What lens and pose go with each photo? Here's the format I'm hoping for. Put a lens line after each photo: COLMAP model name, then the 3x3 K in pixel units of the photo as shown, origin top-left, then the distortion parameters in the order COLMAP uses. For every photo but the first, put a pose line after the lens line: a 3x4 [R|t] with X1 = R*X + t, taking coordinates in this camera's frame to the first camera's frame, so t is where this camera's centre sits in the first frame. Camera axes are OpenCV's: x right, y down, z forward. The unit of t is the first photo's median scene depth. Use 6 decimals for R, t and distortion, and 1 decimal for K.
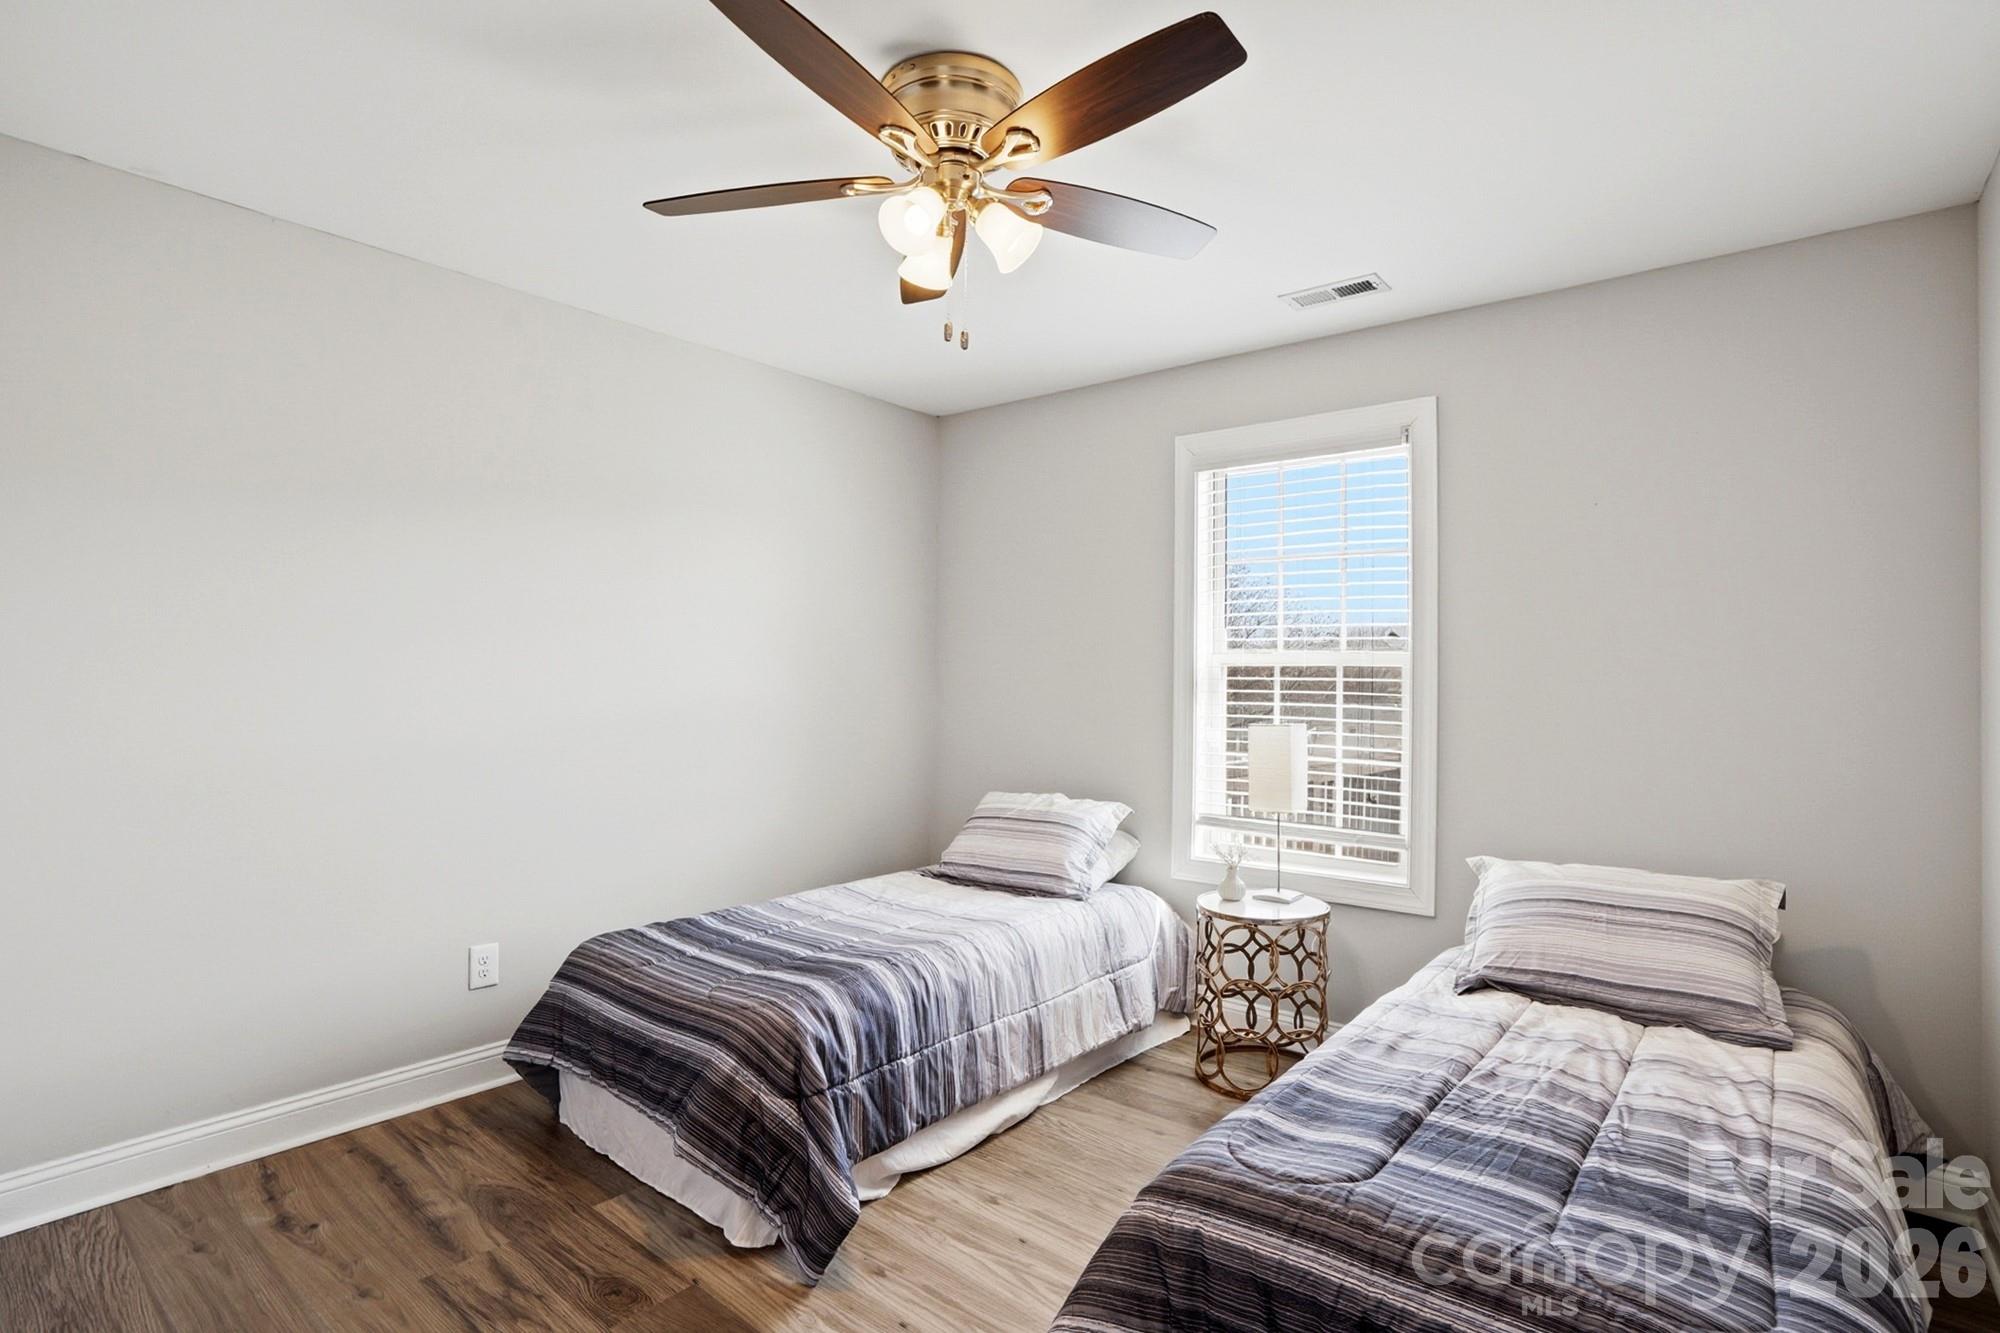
lens RADIAL K [[887.7, 0, 980.9], [0, 887.7, 678.1], [0, 0, 1]] dist [-0.050921, 0.016485]
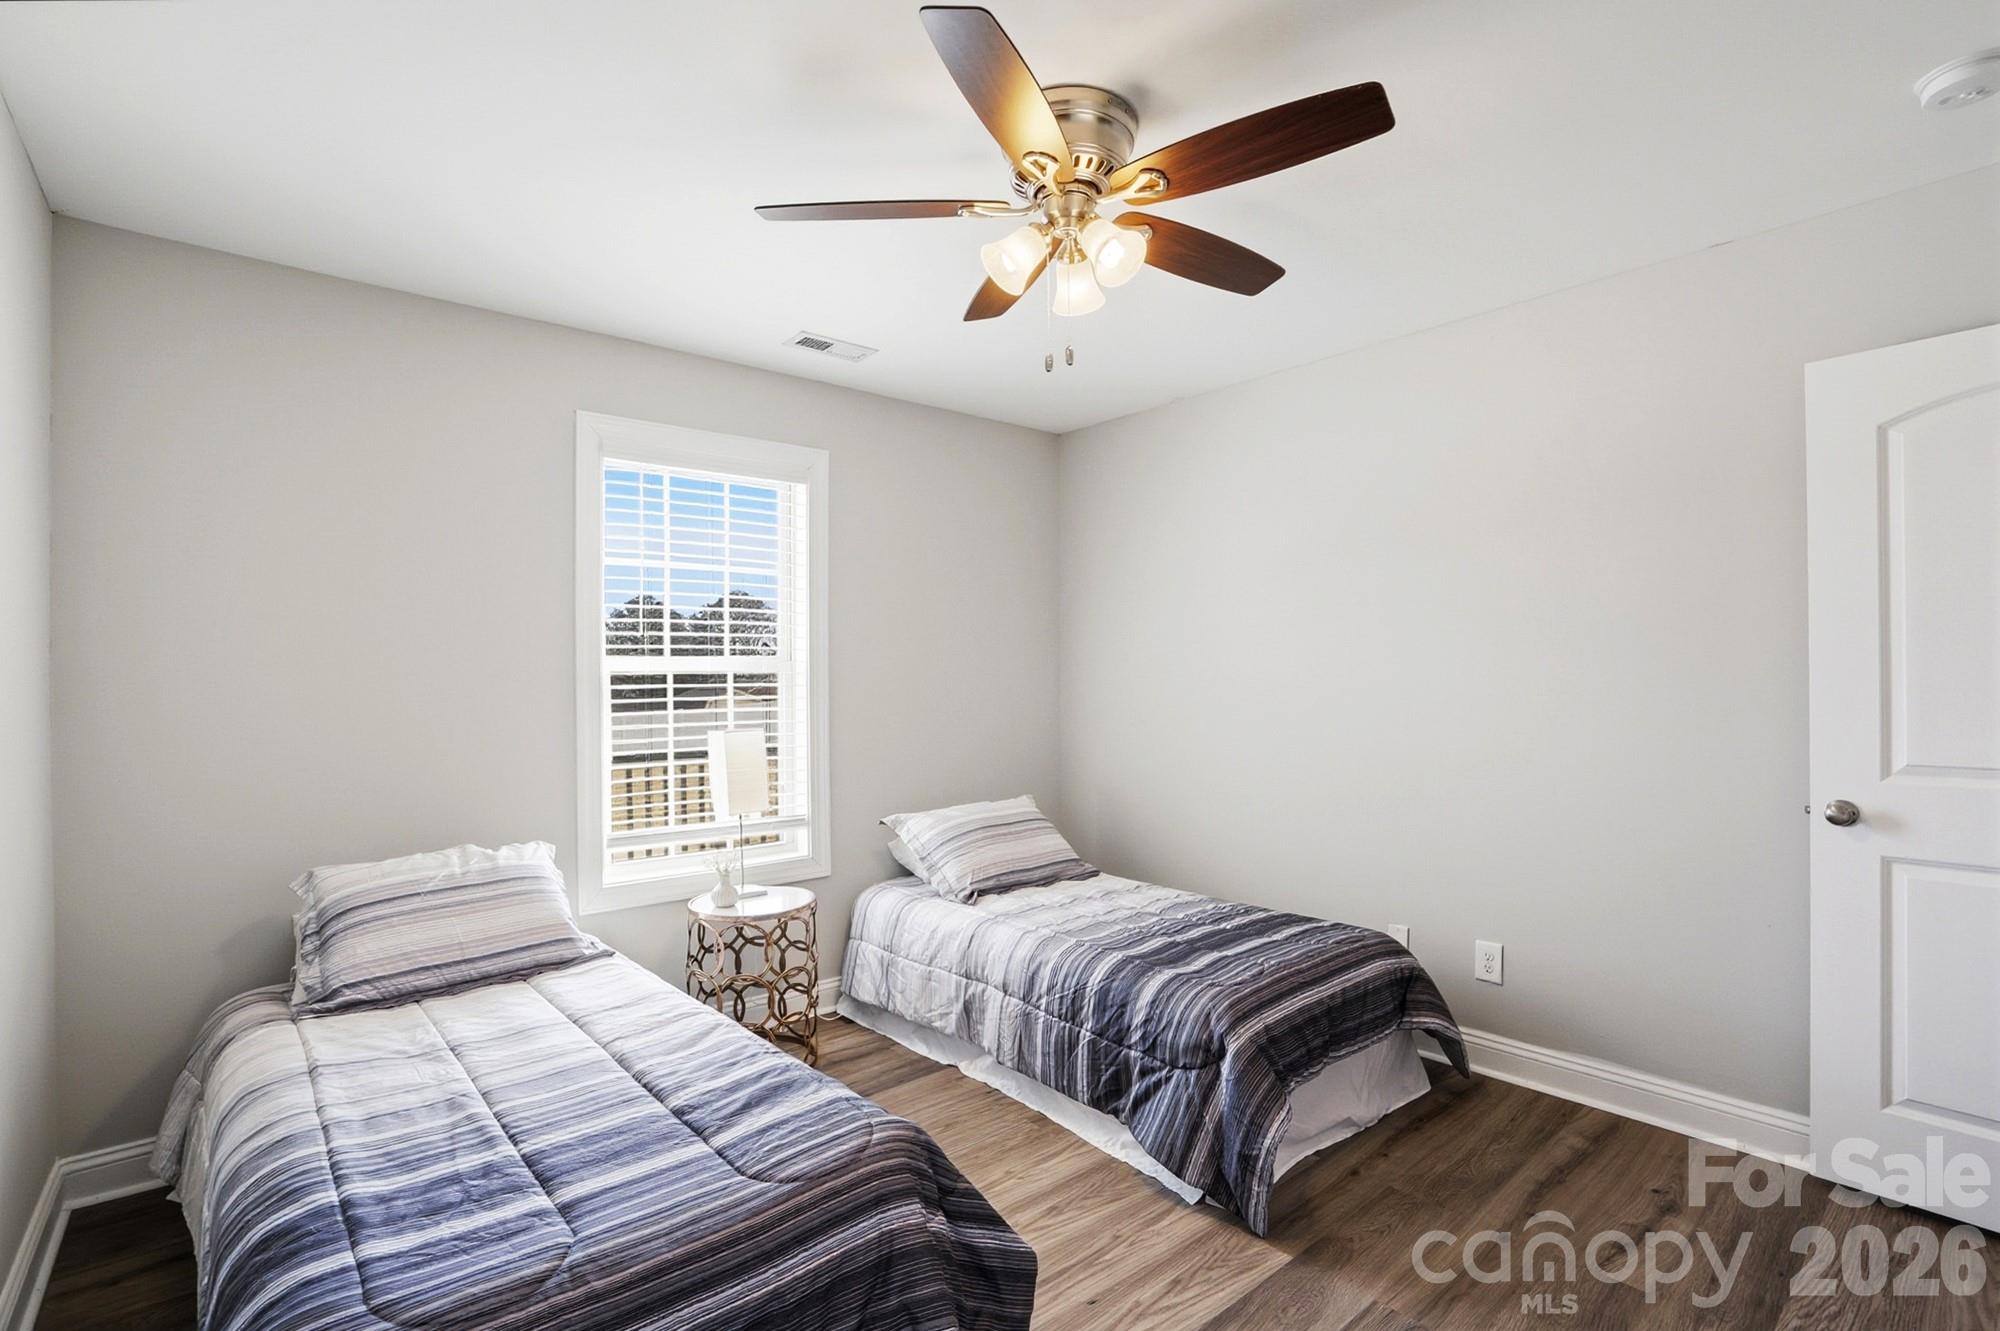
lens RADIAL K [[887.7, 0, 980.9], [0, 887.7, 677.1], [0, 0, 1]] dist [-0.050921, 0.016485]
pose [[0.223427, -0.005195, 0.974707, -0.613581], [0.012630, 0.999917, 0.002434, -0.008067], [-0.974639, 0.011766, 0.223475, 0.479353]]
